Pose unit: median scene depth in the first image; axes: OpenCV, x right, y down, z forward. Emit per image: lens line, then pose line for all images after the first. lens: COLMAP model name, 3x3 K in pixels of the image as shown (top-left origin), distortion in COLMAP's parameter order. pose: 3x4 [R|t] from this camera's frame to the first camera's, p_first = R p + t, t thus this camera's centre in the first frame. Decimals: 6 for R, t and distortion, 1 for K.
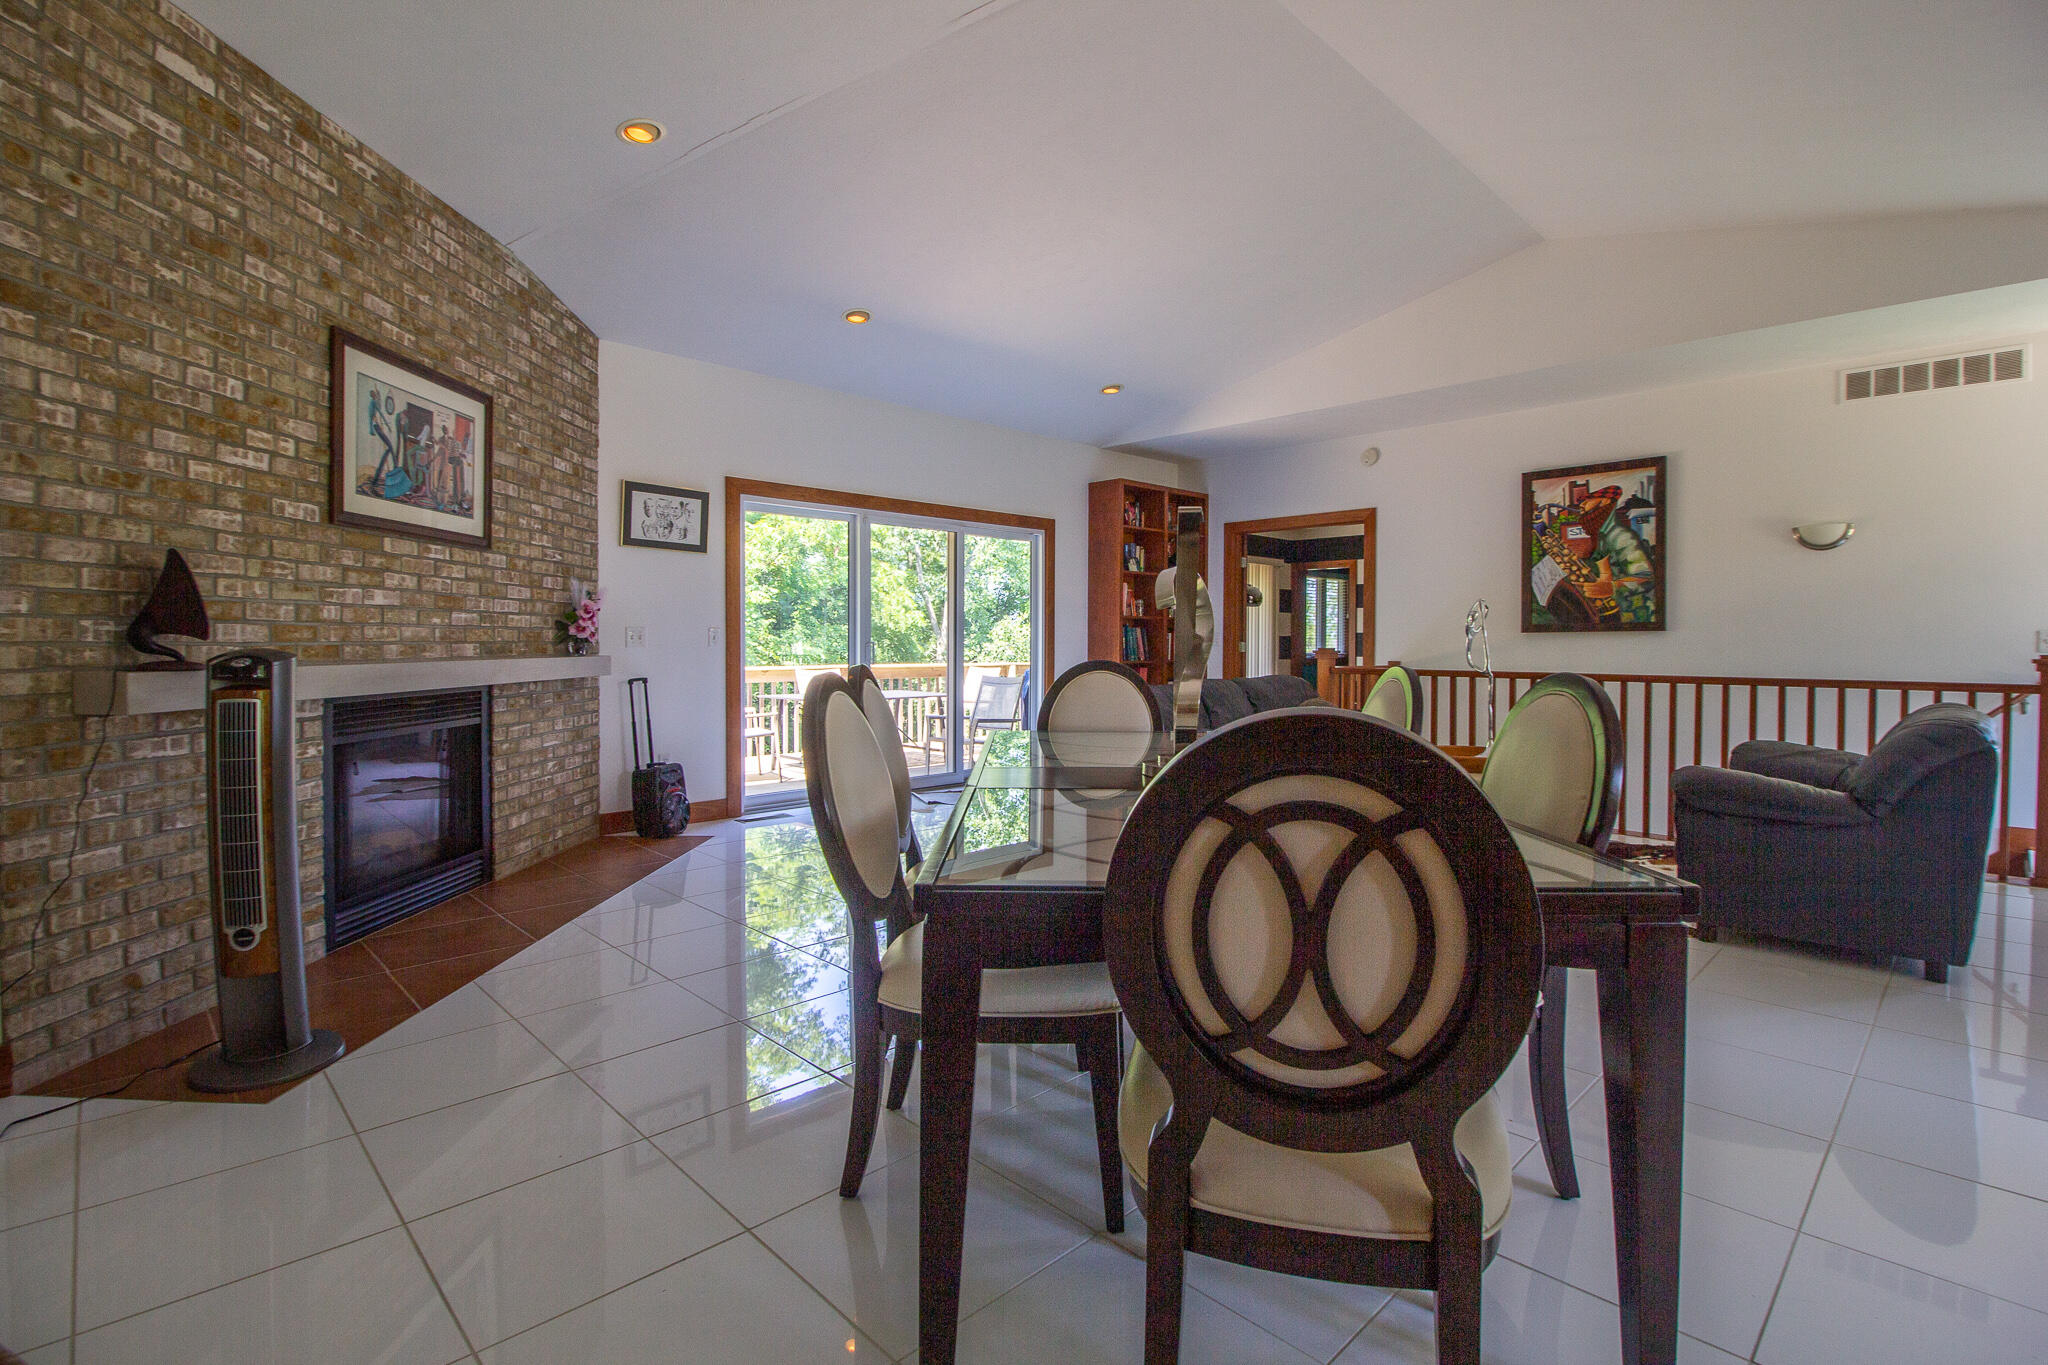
lens RADIAL K [[957.0, 0, 1035.9], [0, 957.0, 651.5], [0, 0, 1]] dist [-0.000132, -0.011836]
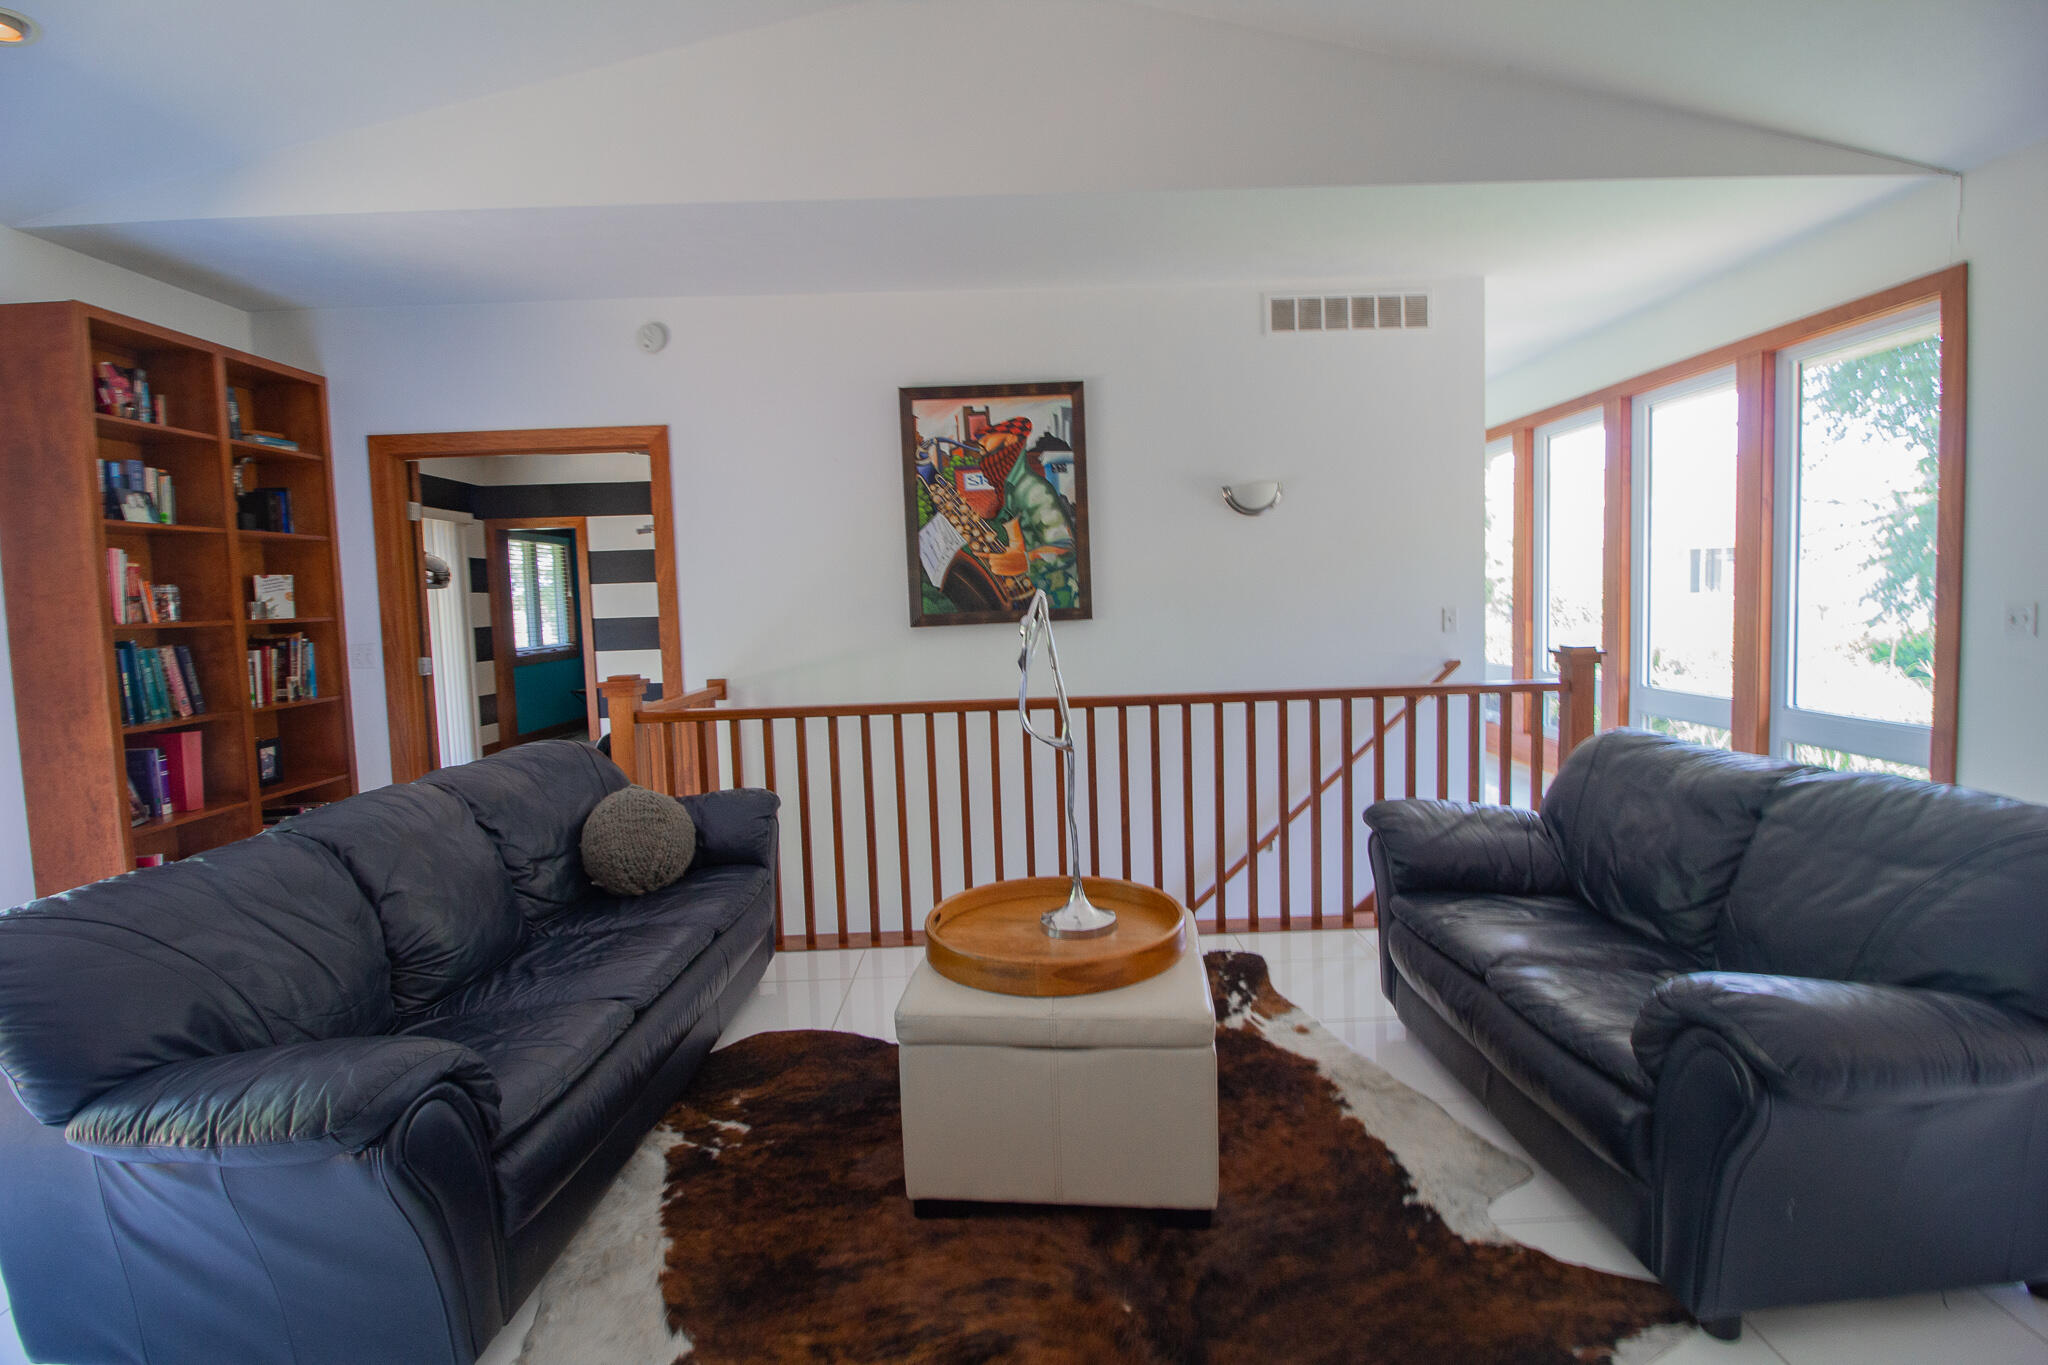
lens RADIAL K [[957.0, 0, 1038.9], [0, 957.0, 662.9], [0, 0, 1]] dist [-0.000132, -0.011836]
pose [[0.689195, -0.078599, 0.720300, 0.101008], [0.043375, 0.996792, 0.067268, -0.044904], [-0.723277, -0.015118, 0.690393, 0.577841]]
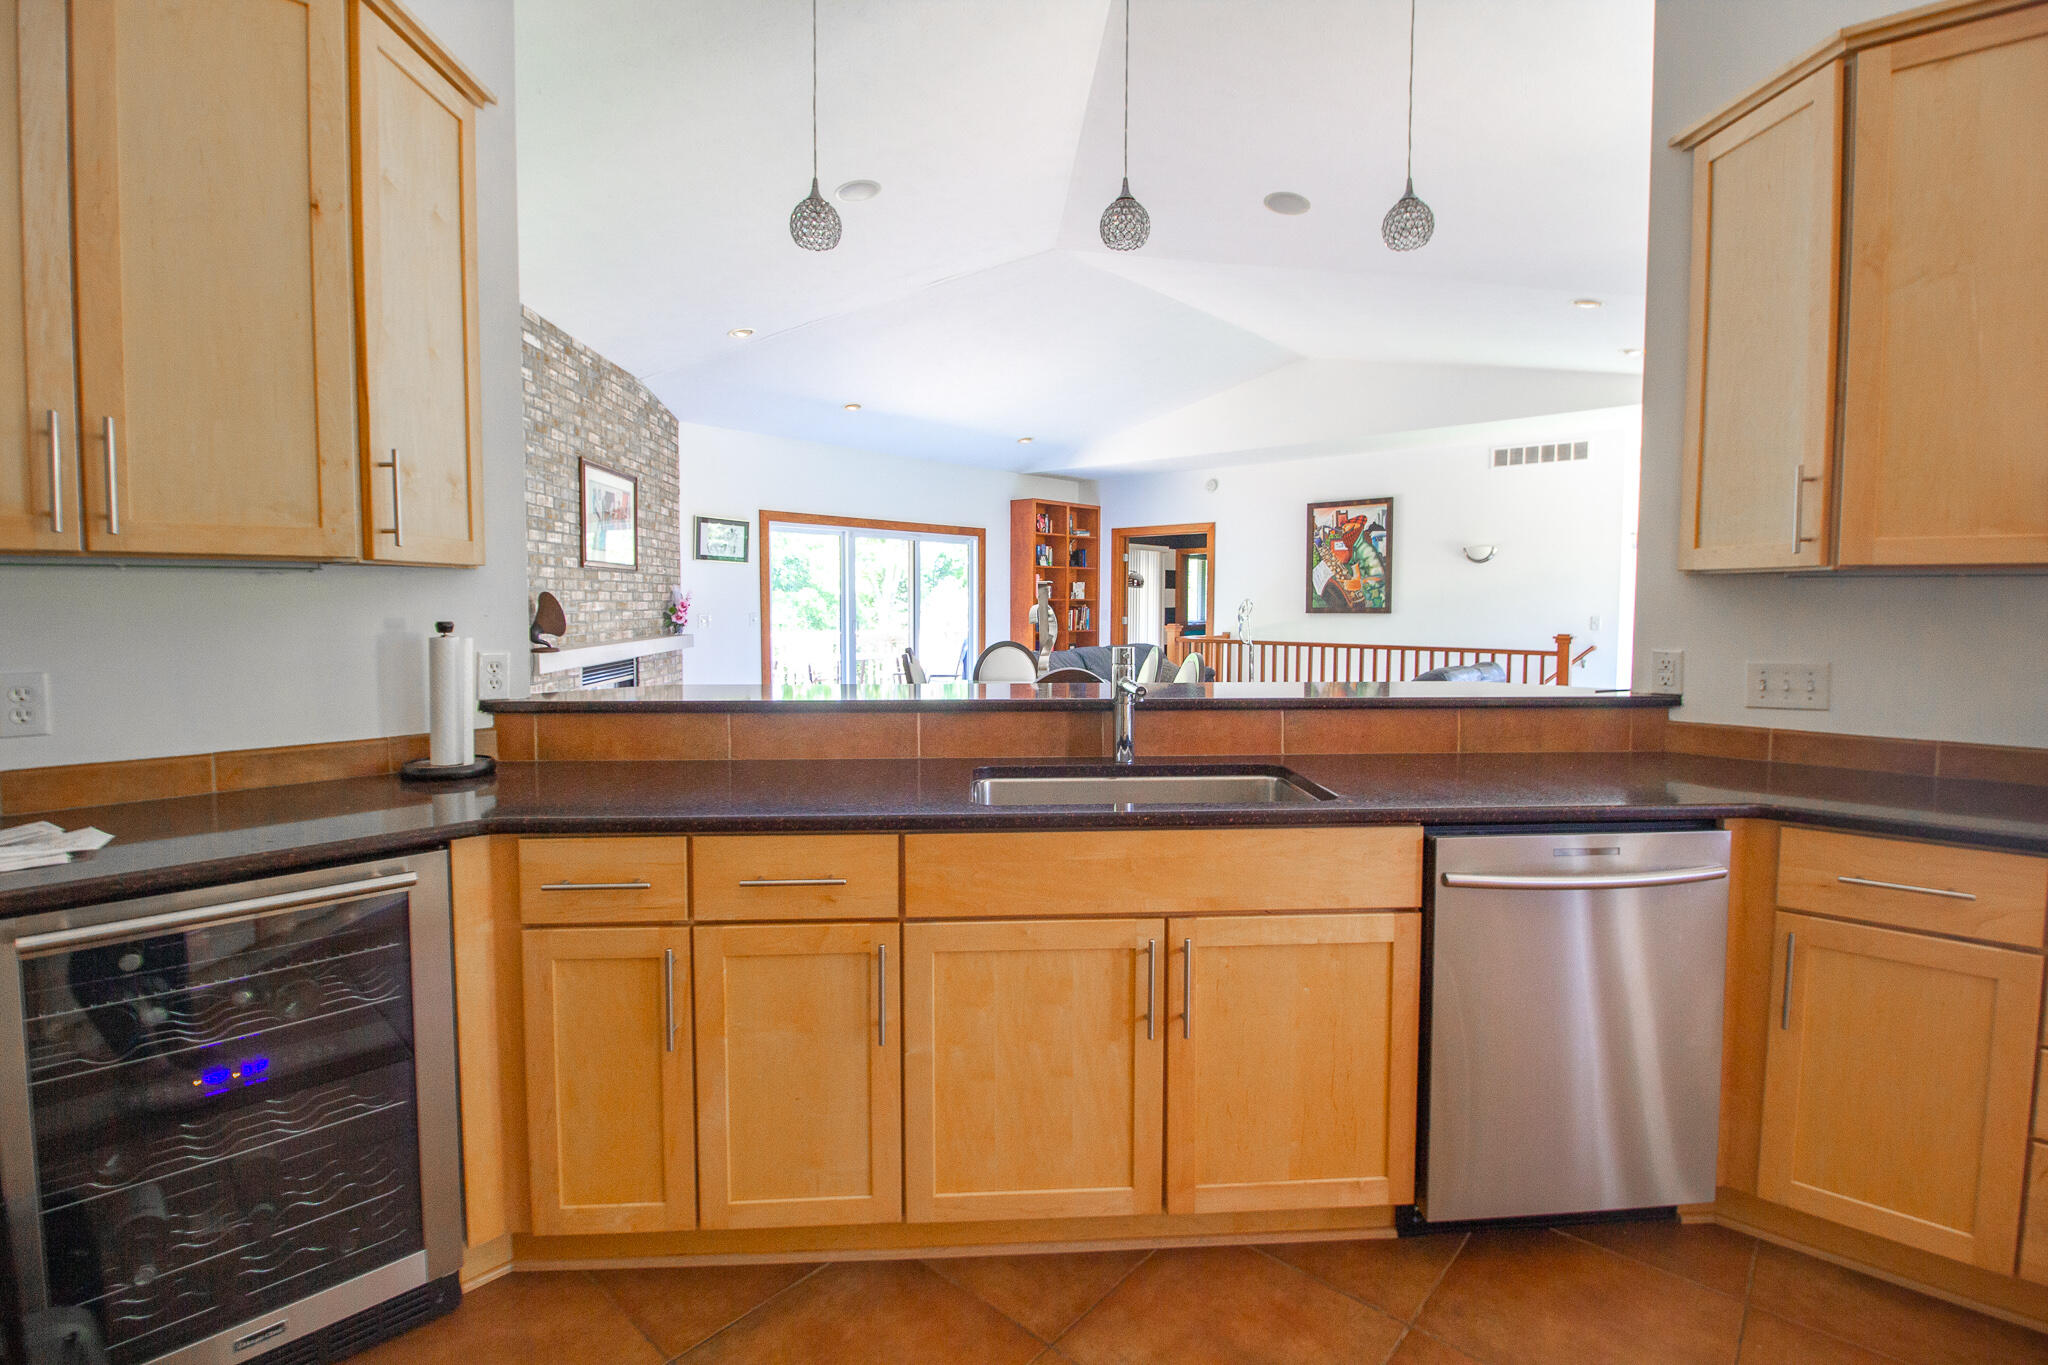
lens RADIAL K [[957.0, 0, 1022.4], [0, 957.0, 664.6], [0, 0, 1]] dist [-0.000132, -0.011836]
pose [[0.998377, -0.005574, 0.056677, -0.008747], [0.002225, 0.998257, 0.058977, -0.035508], [-0.056907, -0.058755, 0.996649, -0.539382]]
